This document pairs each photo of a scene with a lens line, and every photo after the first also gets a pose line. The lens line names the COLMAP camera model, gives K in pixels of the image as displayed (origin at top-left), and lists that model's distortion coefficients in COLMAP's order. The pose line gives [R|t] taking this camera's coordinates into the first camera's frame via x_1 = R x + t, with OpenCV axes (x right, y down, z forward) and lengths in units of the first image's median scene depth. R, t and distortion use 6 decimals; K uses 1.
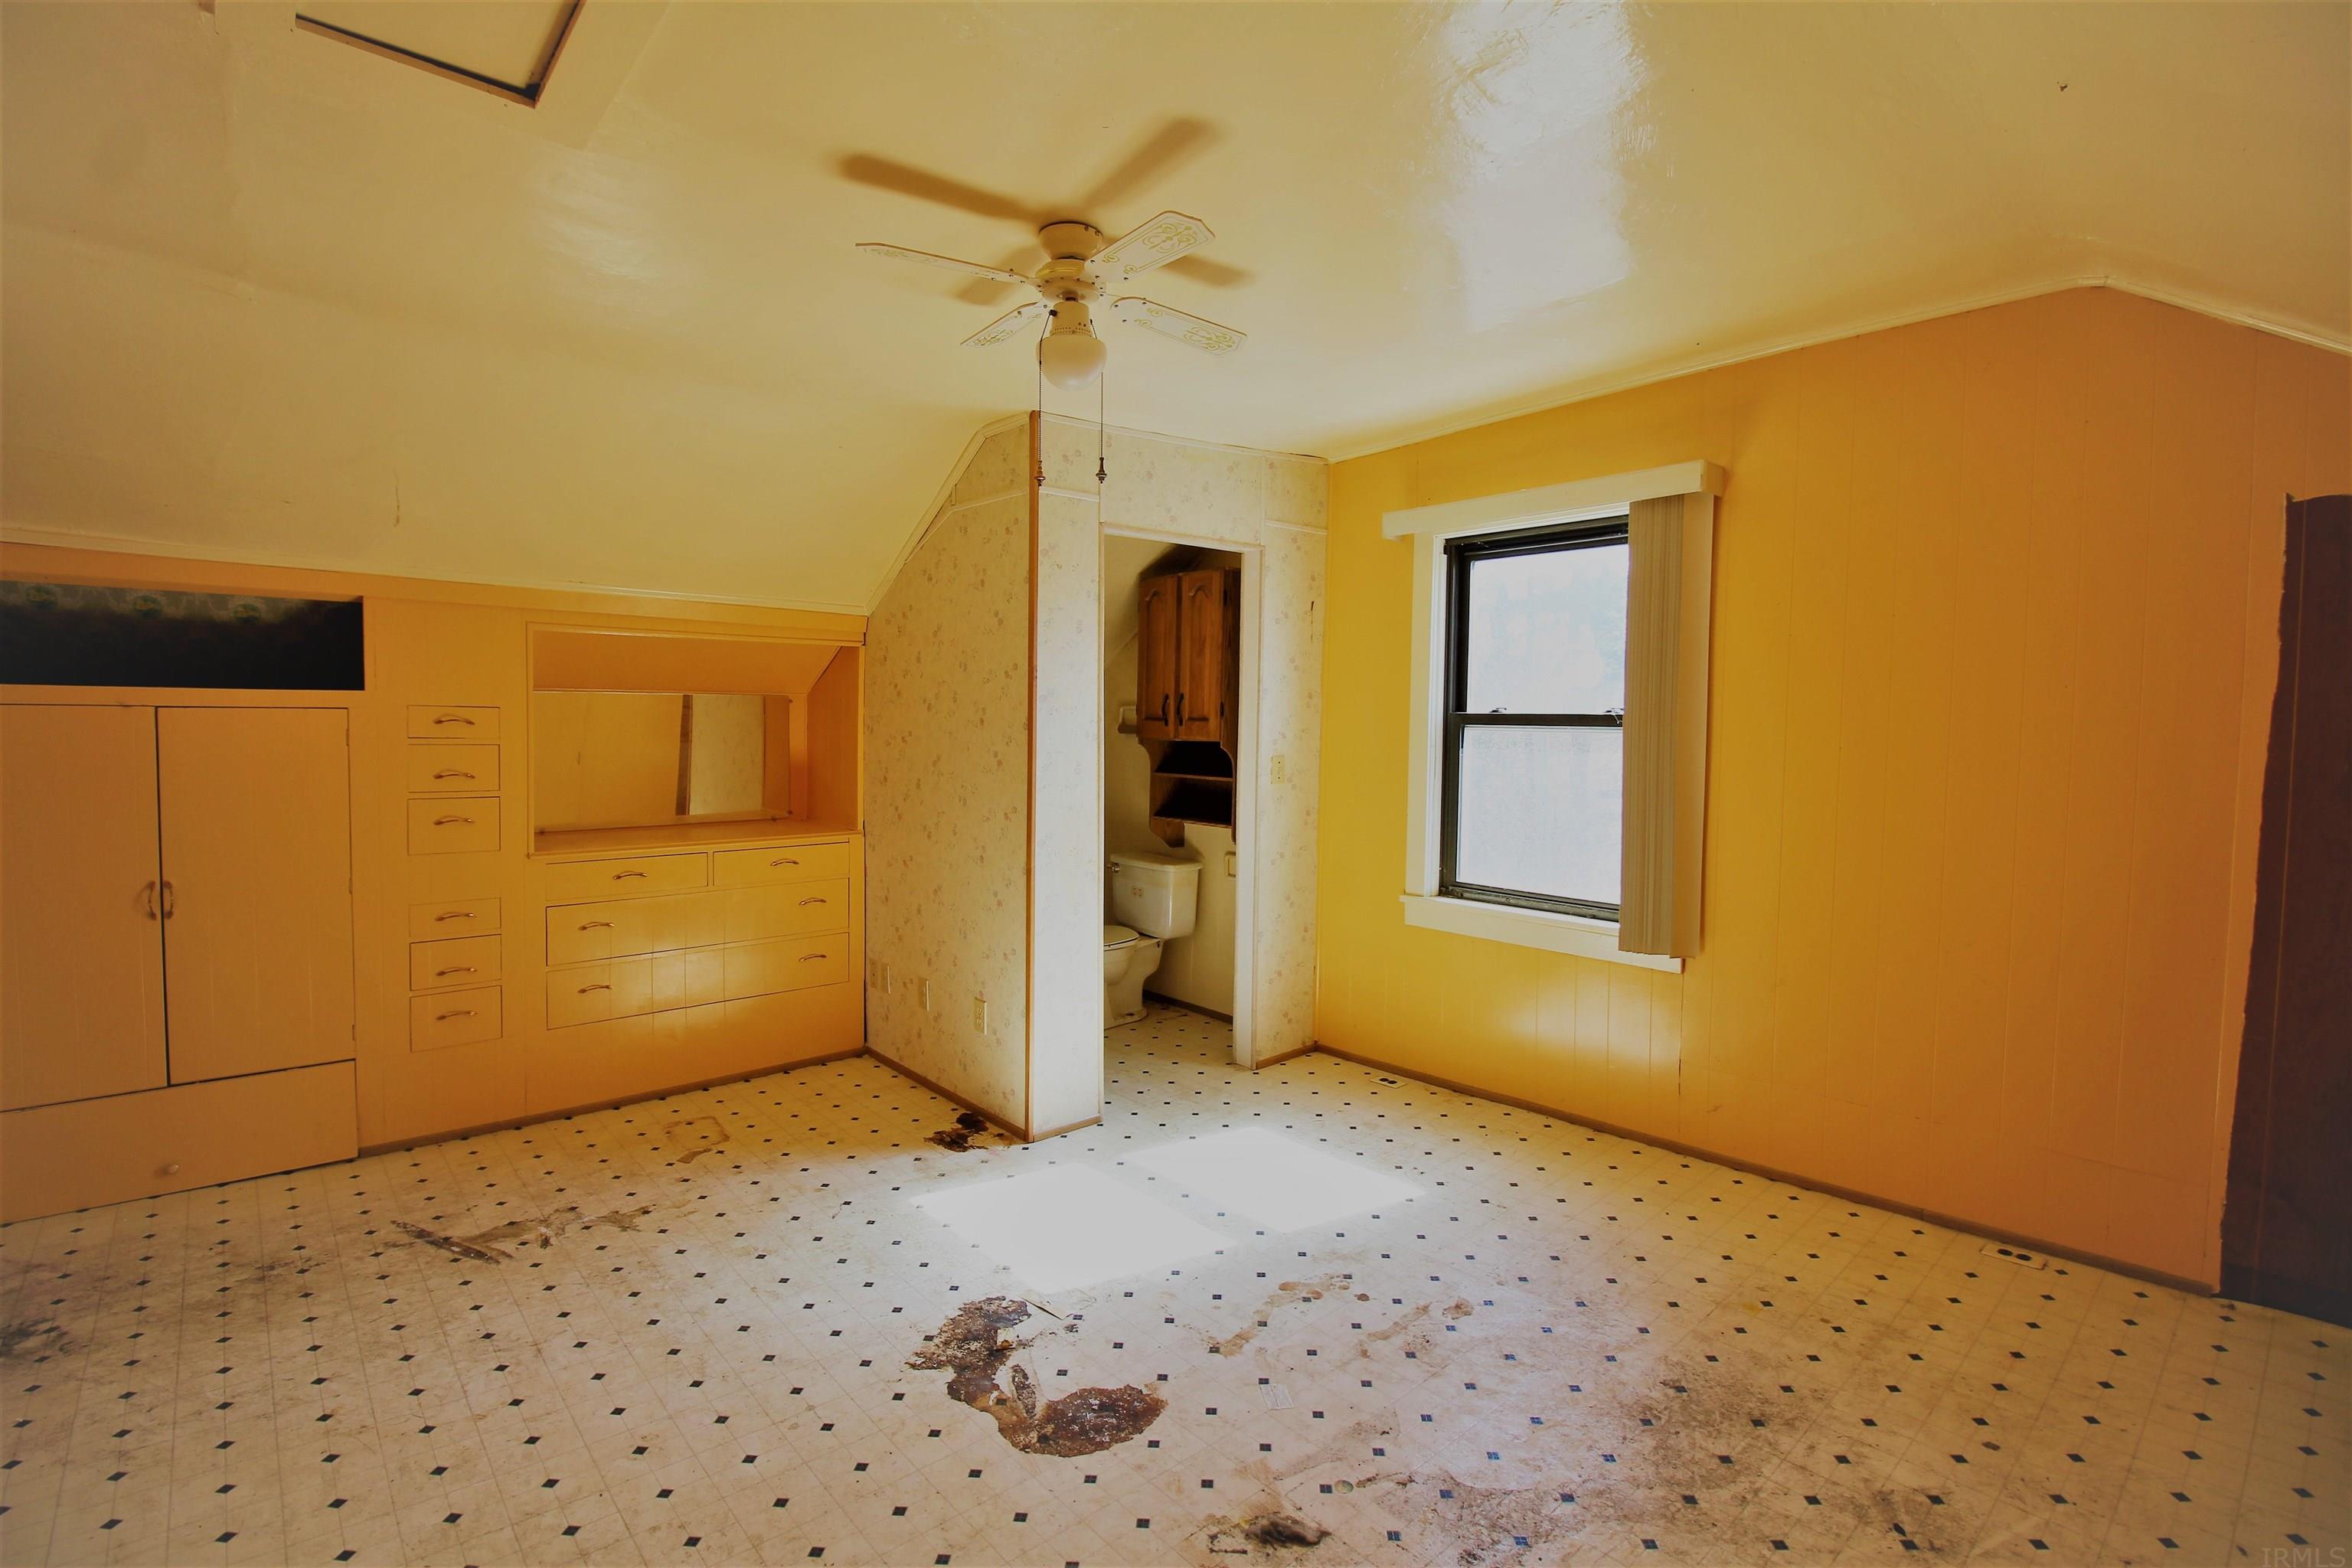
lens RADIAL K [[1099.1, 0, 1172.7], [0, 1099.1, 775.5], [0, 0, 1]] dist [-0.012816, -0.009471]
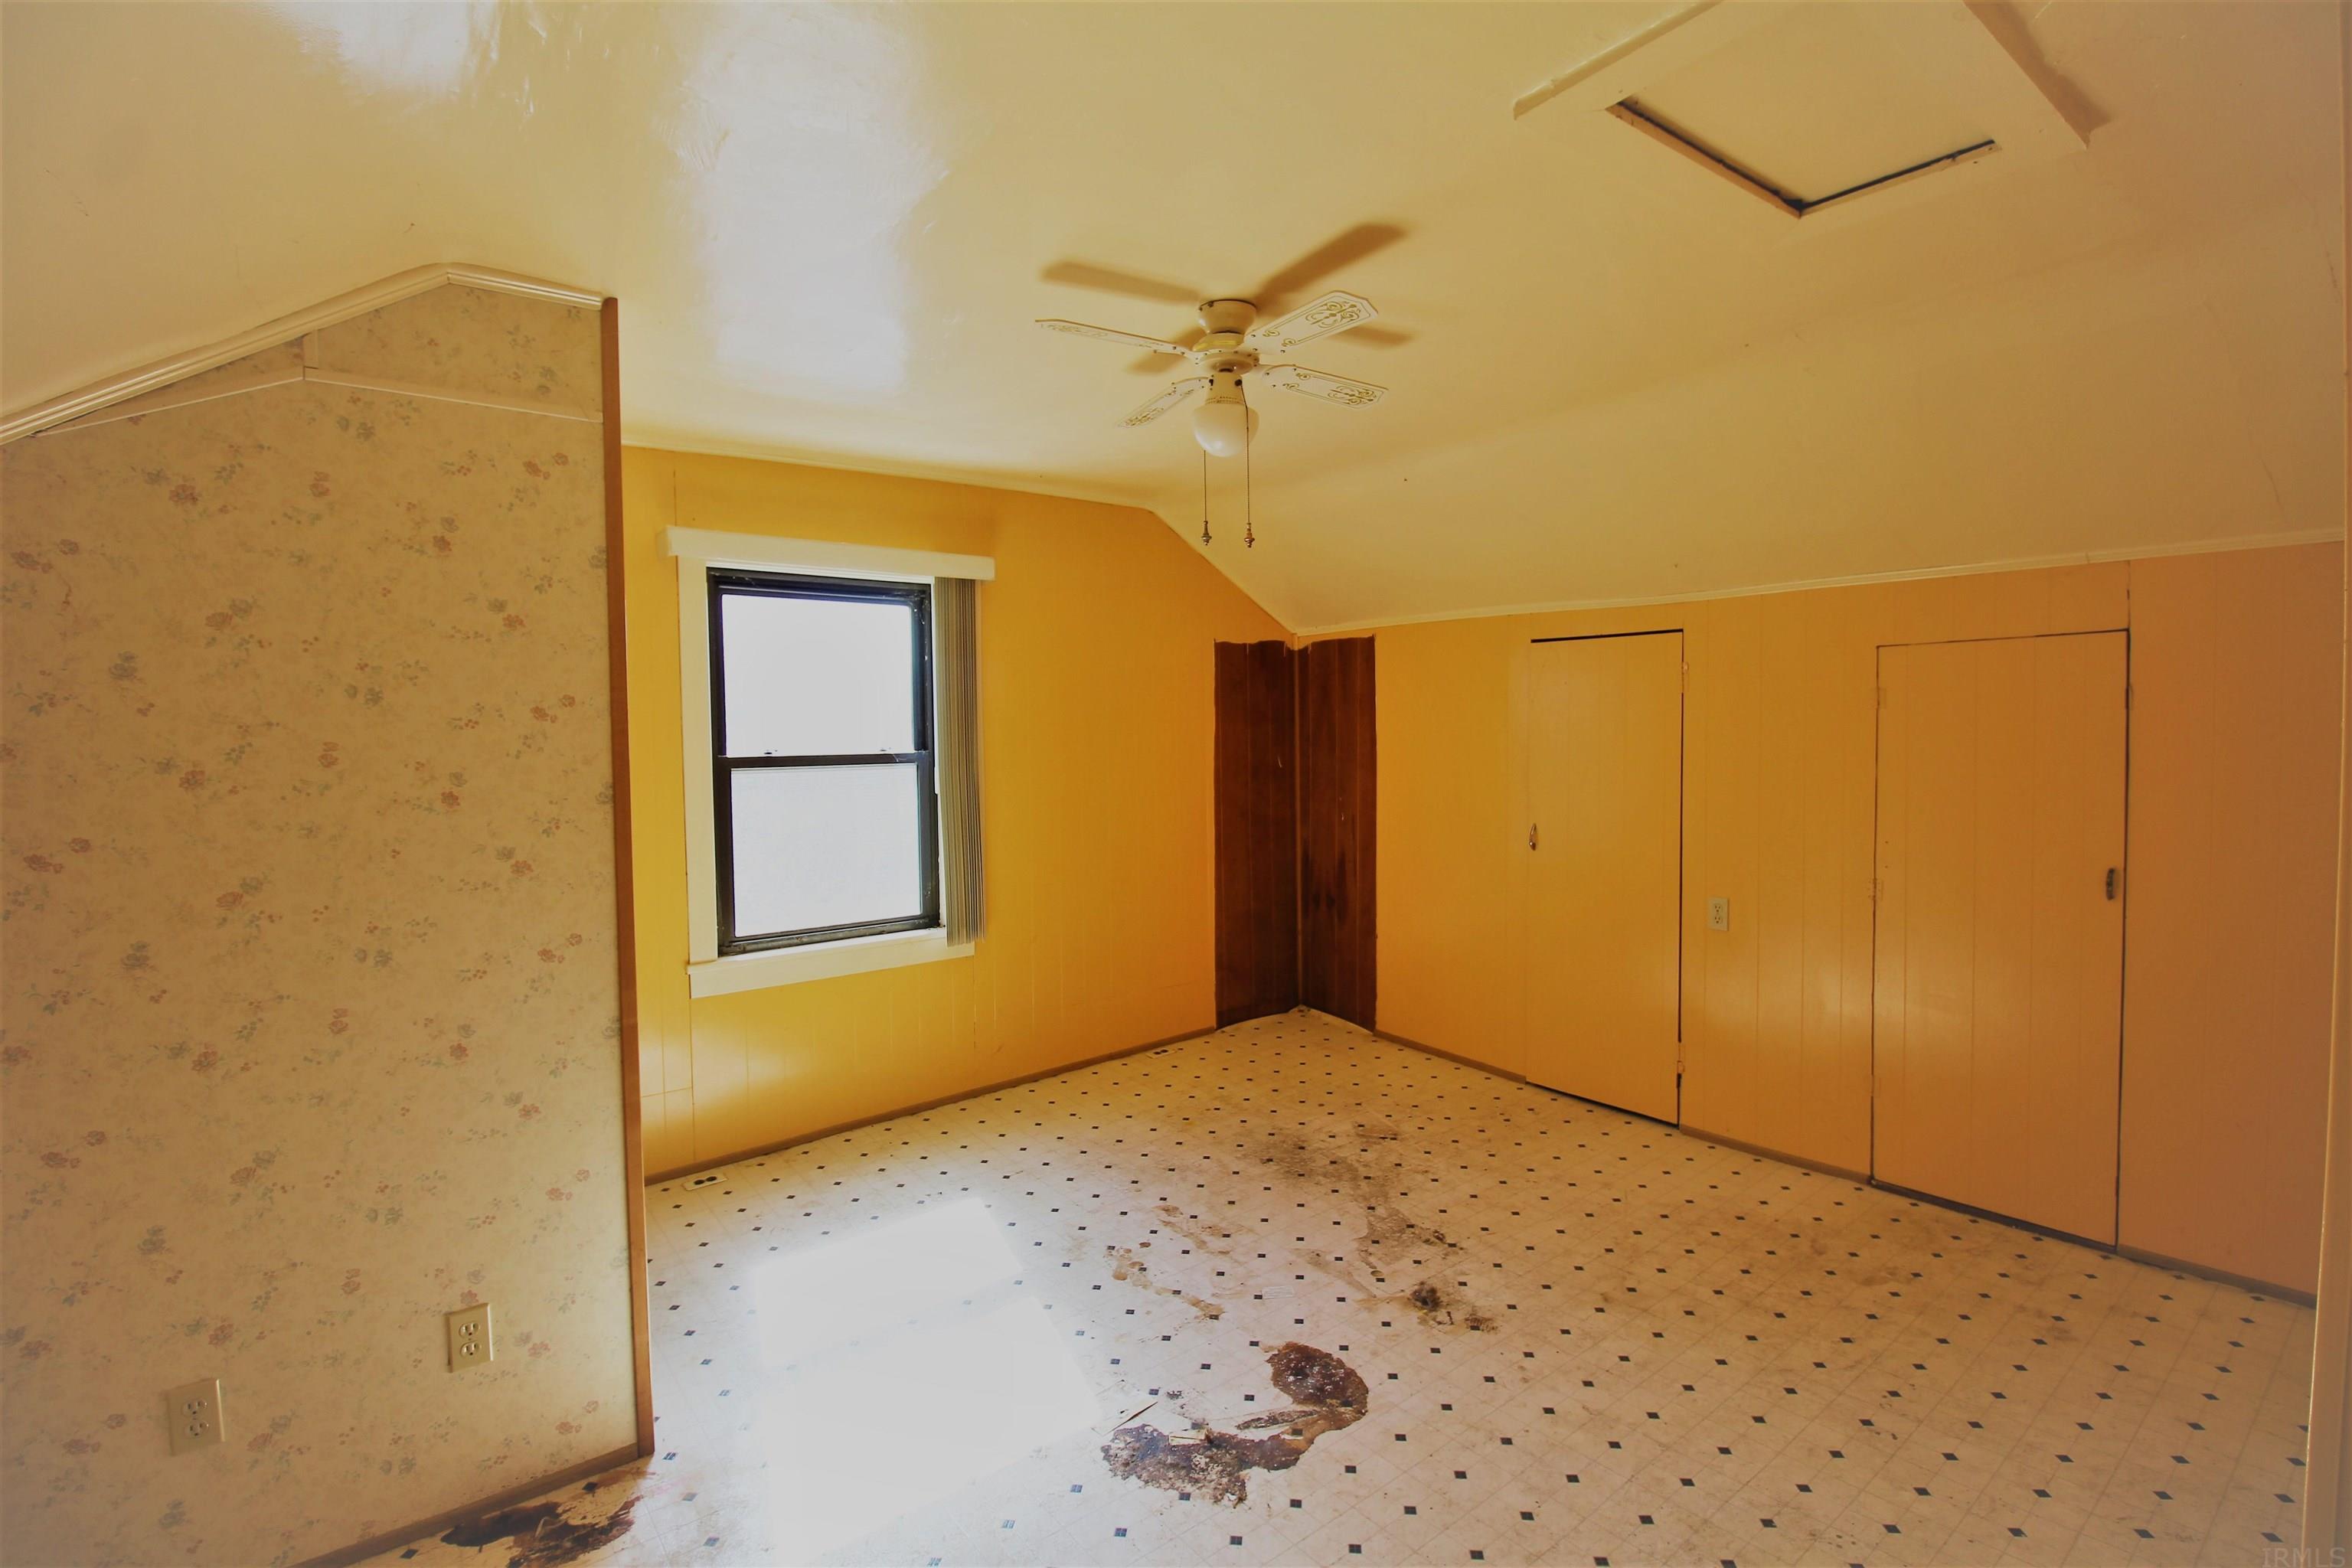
lens RADIAL K [[1099.1, 0, 1174.1], [0, 1099.1, 783.4], [0, 0, 1]] dist [-0.012816, -0.009471]
pose [[0.040059, -0.054456, 0.997712, -0.795370], [0.071691, 0.996097, 0.051489, -0.067193], [-0.996622, 0.069464, 0.043806, 0.707342]]
